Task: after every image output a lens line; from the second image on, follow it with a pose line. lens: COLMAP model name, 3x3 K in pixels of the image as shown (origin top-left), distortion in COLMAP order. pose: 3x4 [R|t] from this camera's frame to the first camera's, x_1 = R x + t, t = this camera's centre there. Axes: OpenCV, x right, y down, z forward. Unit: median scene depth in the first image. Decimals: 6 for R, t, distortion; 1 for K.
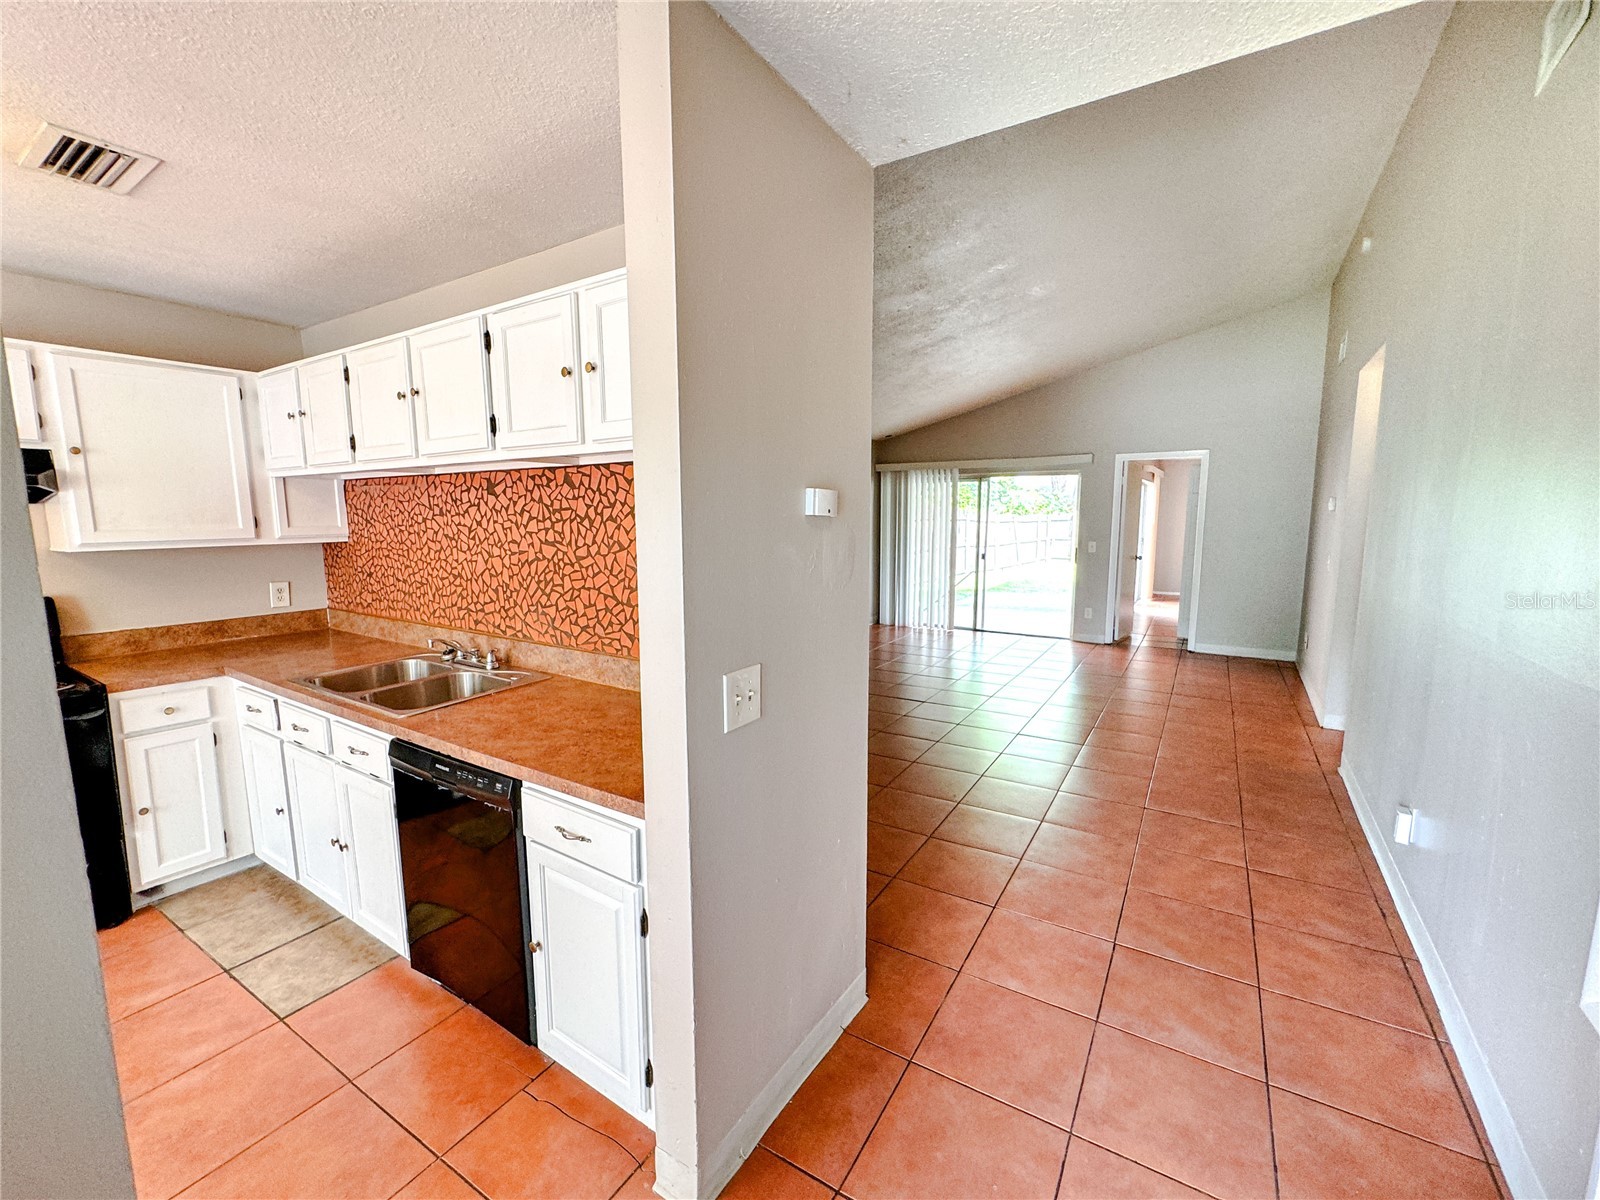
lens RADIAL K [[675.5, 0, 800.0], [0, 675.5, 600.0], [0, 0, 1]] dist [-0.000923, -0.000379]
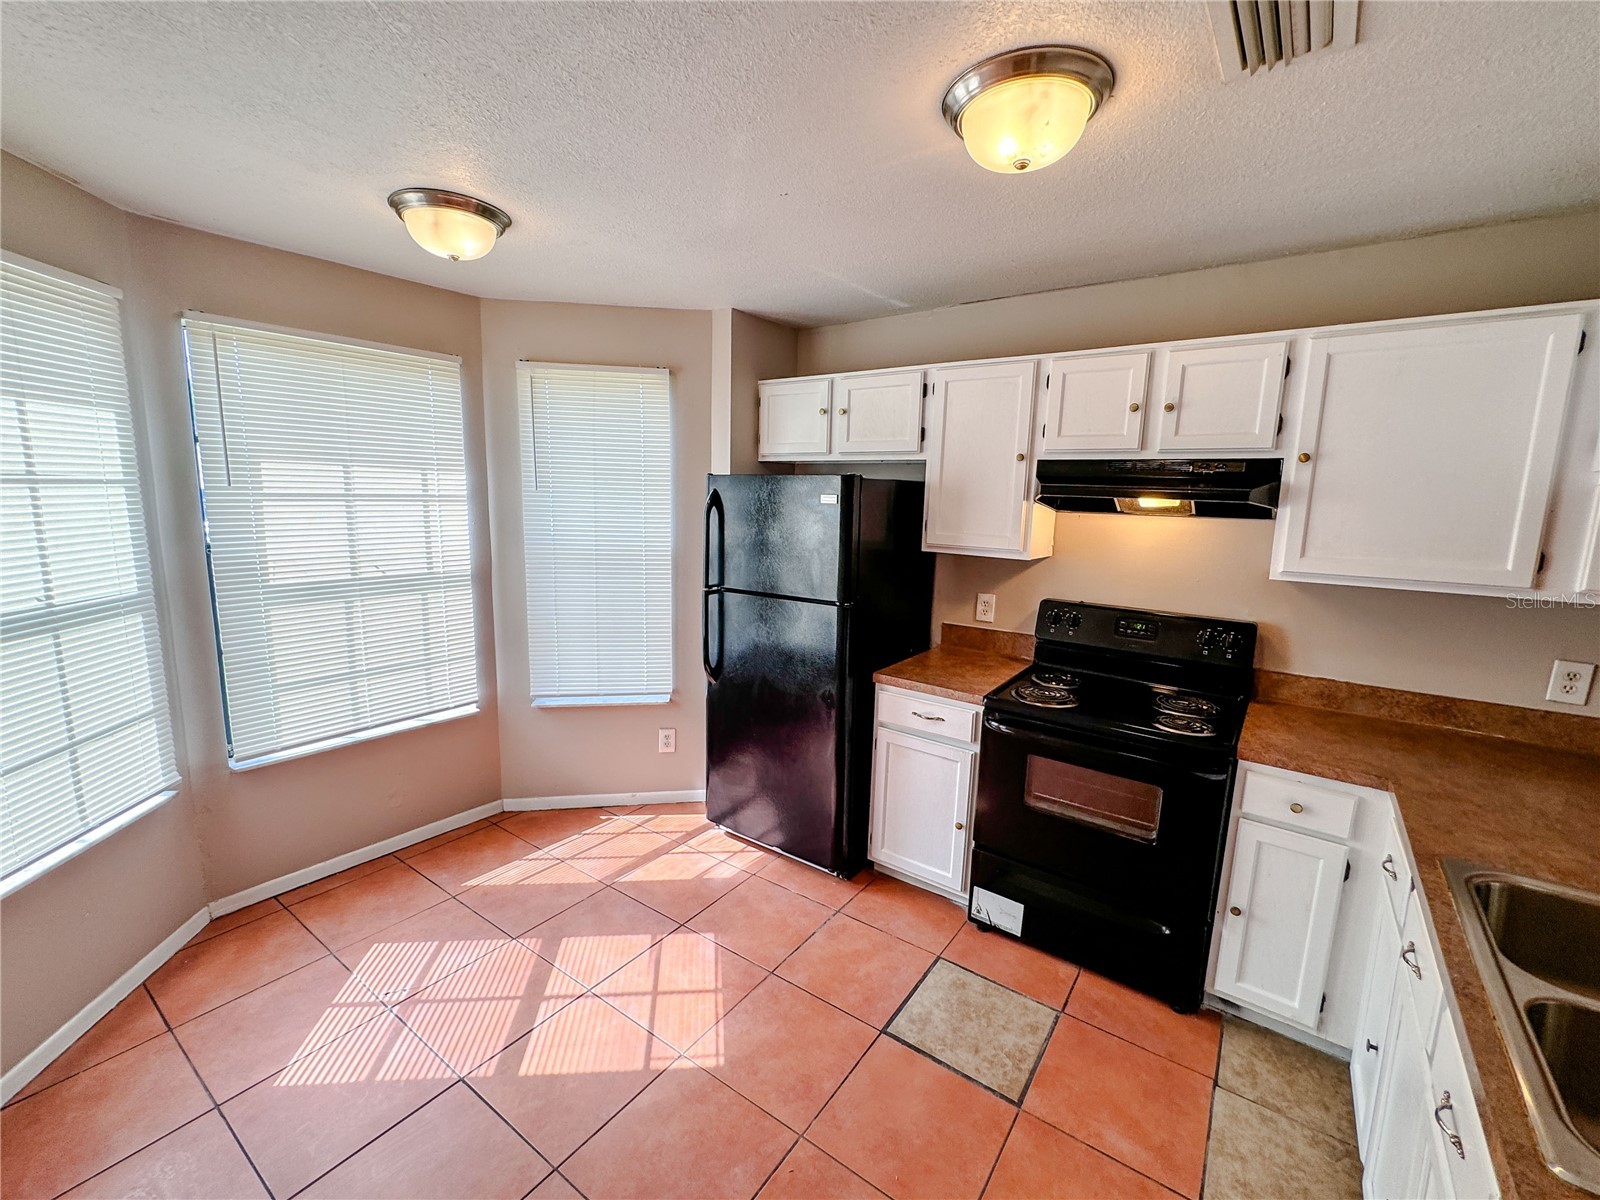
lens RADIAL K [[675.5, 0, 800.0], [0, 675.5, 600.0], [0, 0, 1]] dist [-0.000923, -0.000379]
pose [[-0.062700, 0.159580, -0.985192, -0.210138], [-0.151373, 0.974193, 0.167432, -0.098632], [0.986486, 0.159630, -0.036925, 0.455720]]
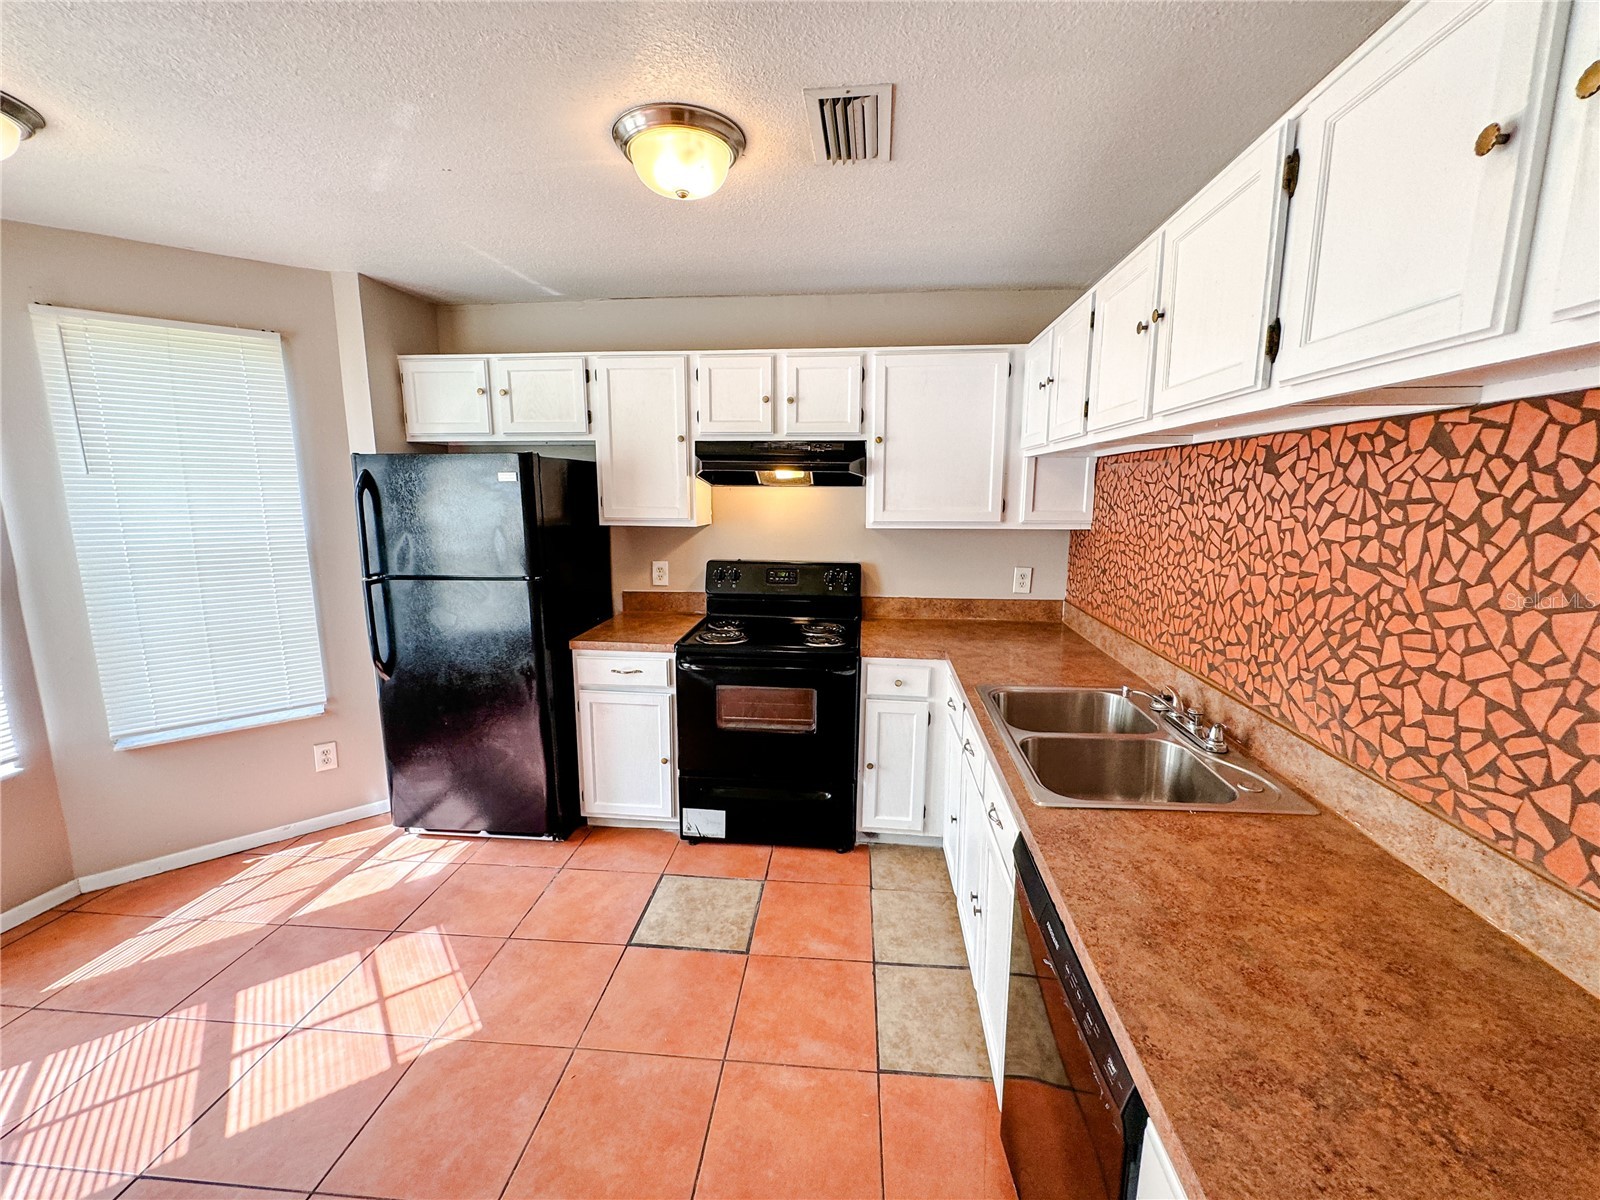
lens RADIAL K [[653.7, 0, 800.0], [0, 653.7, 600.0], [0, 0, 1]] dist [-0.001913, -0.000245]
pose [[0.456360, 0.153413, -0.876470, -0.123078], [-0.117643, 0.986780, 0.111467, -0.061486], [0.881984, 0.052242, 0.468375, 0.374502]]
